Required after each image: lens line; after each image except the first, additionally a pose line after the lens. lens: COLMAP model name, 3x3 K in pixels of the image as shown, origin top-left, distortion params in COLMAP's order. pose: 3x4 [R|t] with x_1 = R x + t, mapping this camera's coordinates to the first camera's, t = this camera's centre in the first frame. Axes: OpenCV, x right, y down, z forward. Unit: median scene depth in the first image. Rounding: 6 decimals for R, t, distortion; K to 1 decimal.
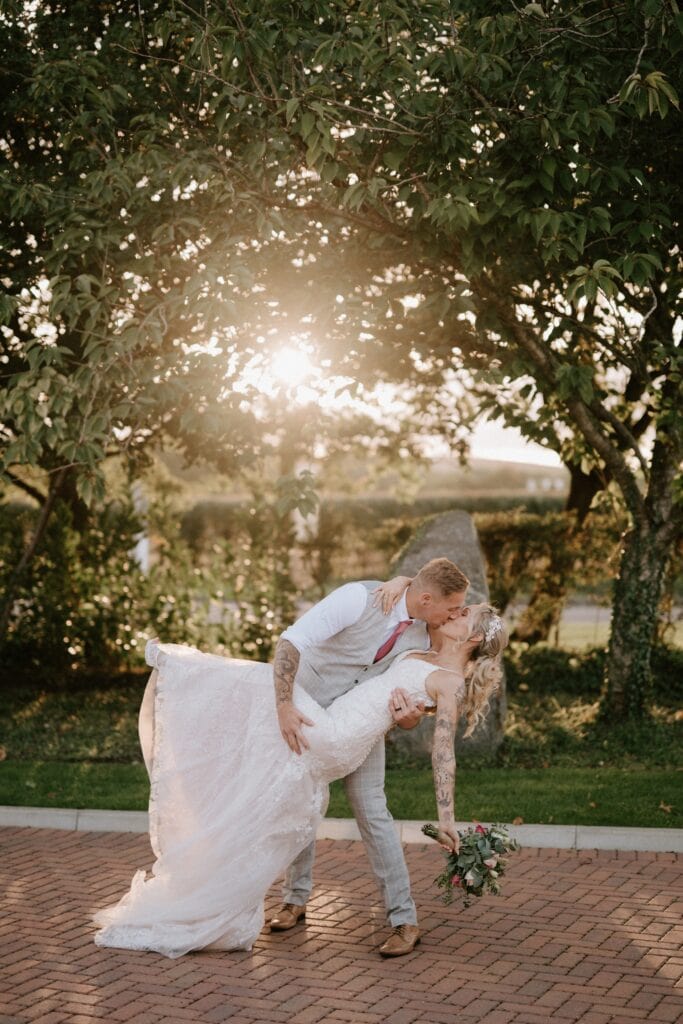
lens RADIAL K [[1484.8, 0, 341.5], [0, 1484.8, 512.0], [0, 0, 1]] dist [0.014440, -0.061595]
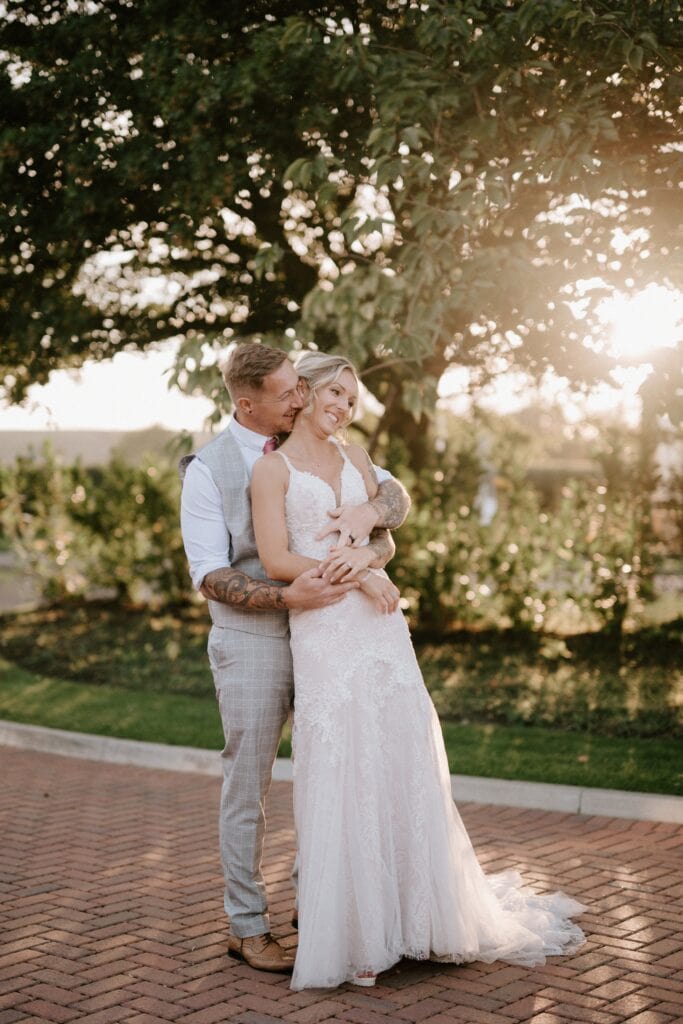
lens RADIAL K [[1484.8, 0, 341.5], [0, 1484.8, 512.0], [0, 0, 1]] dist [0.014440, -0.061595]
pose [[0.971141, 0.023604, -0.237334, -0.004502], [-0.023160, 0.999721, 0.004659, 0.035590], [0.237378, 0.000972, 0.971417, 0.113281]]
